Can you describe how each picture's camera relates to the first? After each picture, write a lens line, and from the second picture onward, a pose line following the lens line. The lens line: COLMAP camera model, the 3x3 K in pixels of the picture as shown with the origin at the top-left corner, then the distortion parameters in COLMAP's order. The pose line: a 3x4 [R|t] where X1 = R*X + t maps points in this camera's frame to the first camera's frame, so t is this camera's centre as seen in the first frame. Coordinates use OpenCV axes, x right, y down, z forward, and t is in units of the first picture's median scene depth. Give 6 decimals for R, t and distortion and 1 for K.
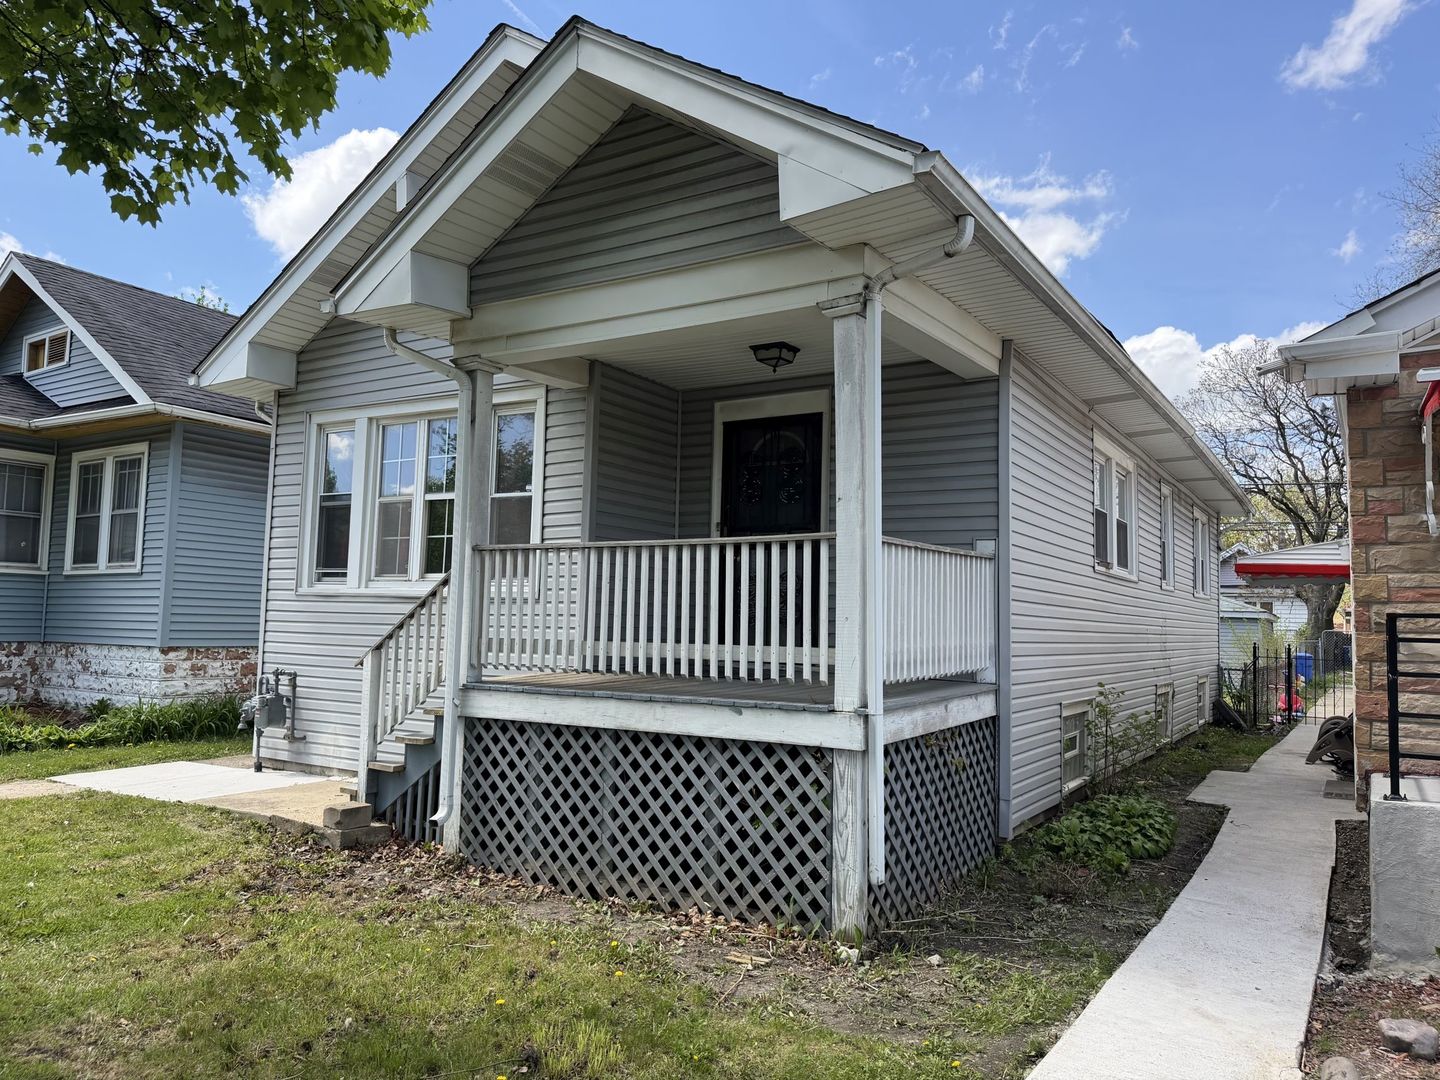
lens RADIAL K [[988.5, 0, 742.8], [0, 988.5, 540.8], [0, 0, 1]] dist [0.151049, -0.202156]
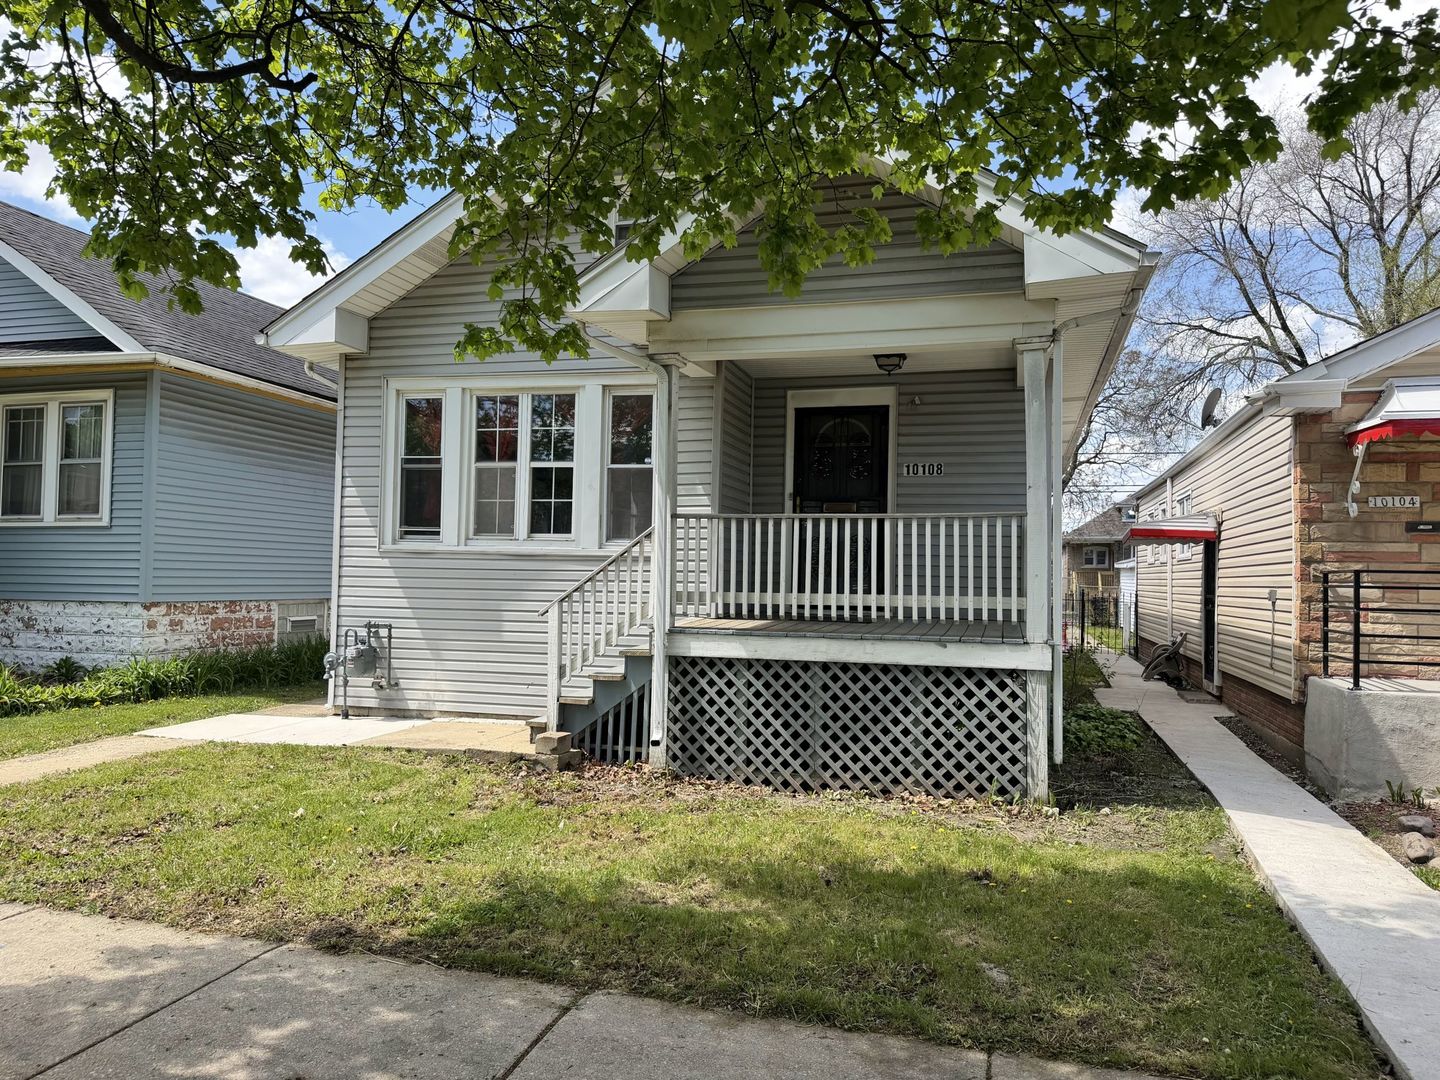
lens RADIAL K [[988.5, 0, 742.8], [0, 988.5, 540.8], [0, 0, 1]] dist [0.151049, -0.202156]
pose [[0.961471, 0.005184, 0.274859, -0.526463], [-0.018931, 0.998697, 0.047387, -0.021466], [-0.274255, -0.050765, 0.960316, -0.166493]]
